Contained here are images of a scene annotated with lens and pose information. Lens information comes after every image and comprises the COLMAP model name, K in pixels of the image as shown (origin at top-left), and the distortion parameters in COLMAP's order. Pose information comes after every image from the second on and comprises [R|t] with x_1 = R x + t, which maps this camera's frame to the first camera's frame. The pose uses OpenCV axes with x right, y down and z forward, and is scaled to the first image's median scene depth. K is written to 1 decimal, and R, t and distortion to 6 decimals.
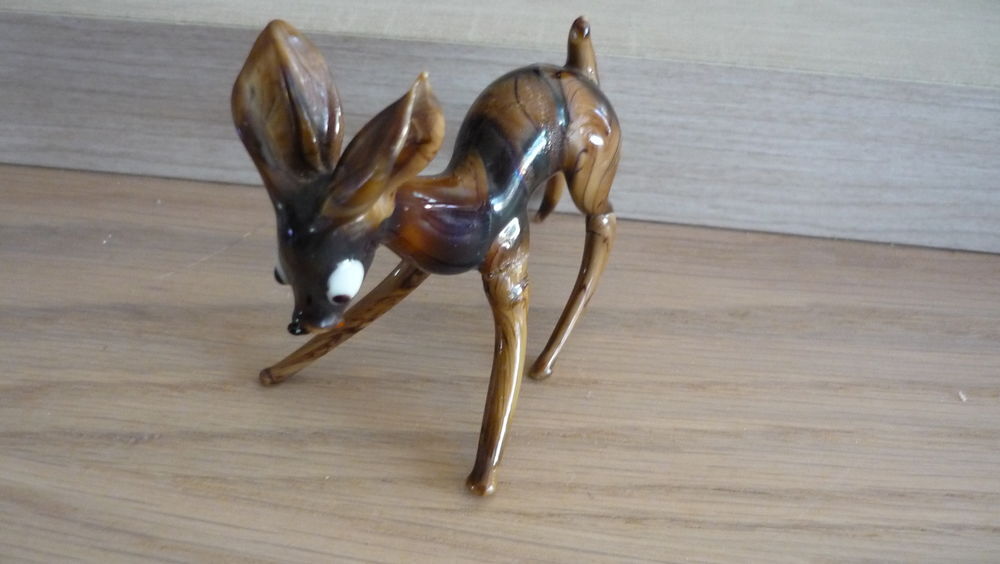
lens RADIAL K [[987.2, 0, 495.2], [0, 987.2, 282.0], [0, 0, 1]] dist [-0.055553, 0.000000]
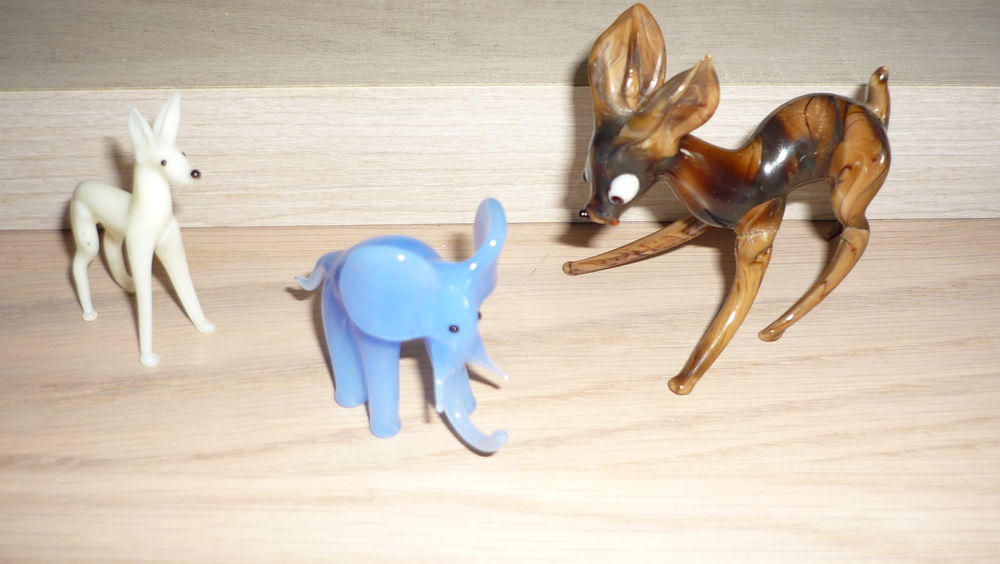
lens RADIAL K [[987.2, 0, 501.1], [0, 987.2, 285.1], [0, 0, 1]] dist [-0.055553, 0.000000]
pose [[0.984140, -0.109629, 0.139466, -0.509154], [0.113876, 0.993233, -0.022821, -0.004710], [-0.136020, 0.038341, 0.989964, -0.145620]]
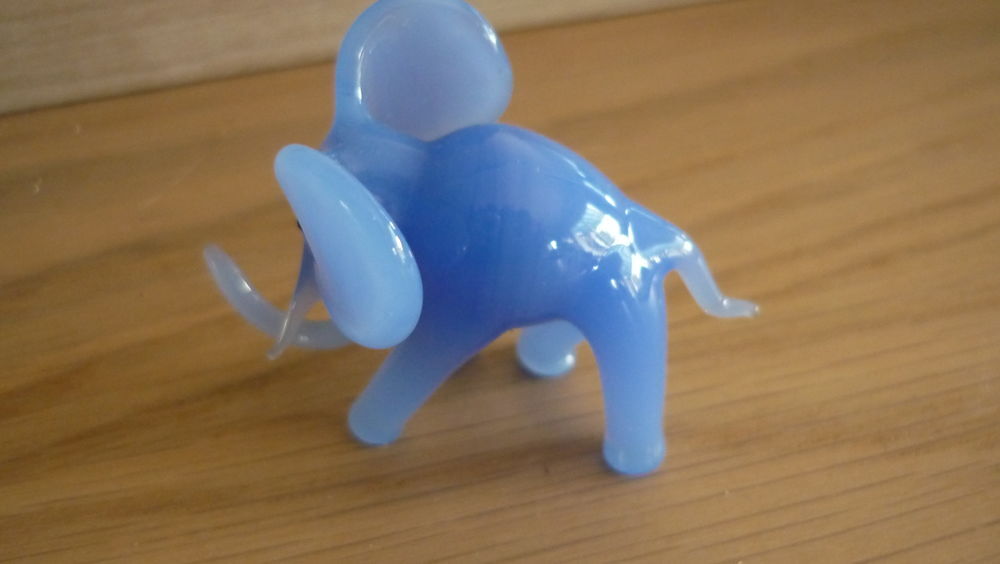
lens RADIAL K [[987.2, 0, 494.9], [0, 987.2, 276.3], [0, 0, 1]] dist [-0.055553, 0.000000]
pose [[0.904239, -0.300012, 0.303883, -0.363808], [0.295922, 0.953288, 0.060595, 0.084506], [-0.307867, 0.035133, 0.950780, 0.233772]]
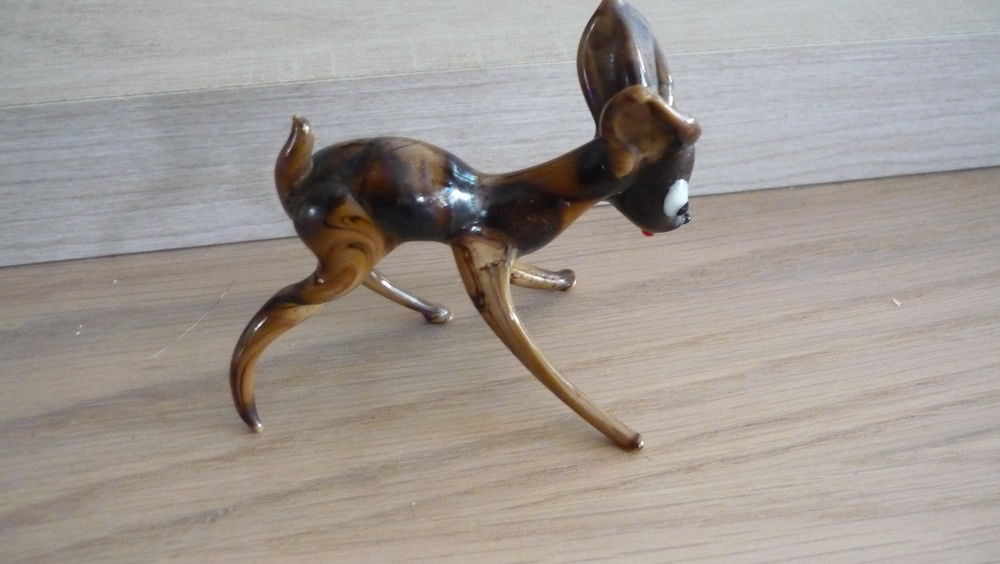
lens RADIAL K [[987.2, 0, 492.8], [0, 987.2, 282.6], [0, 0, 1]] dist [-0.055553, 0.000000]
pose [[0.949337, -0.204781, 0.238378, -0.253083], [0.202604, 0.978675, 0.033873, -0.043661], [-0.240231, 0.016139, 0.970581, -0.037275]]
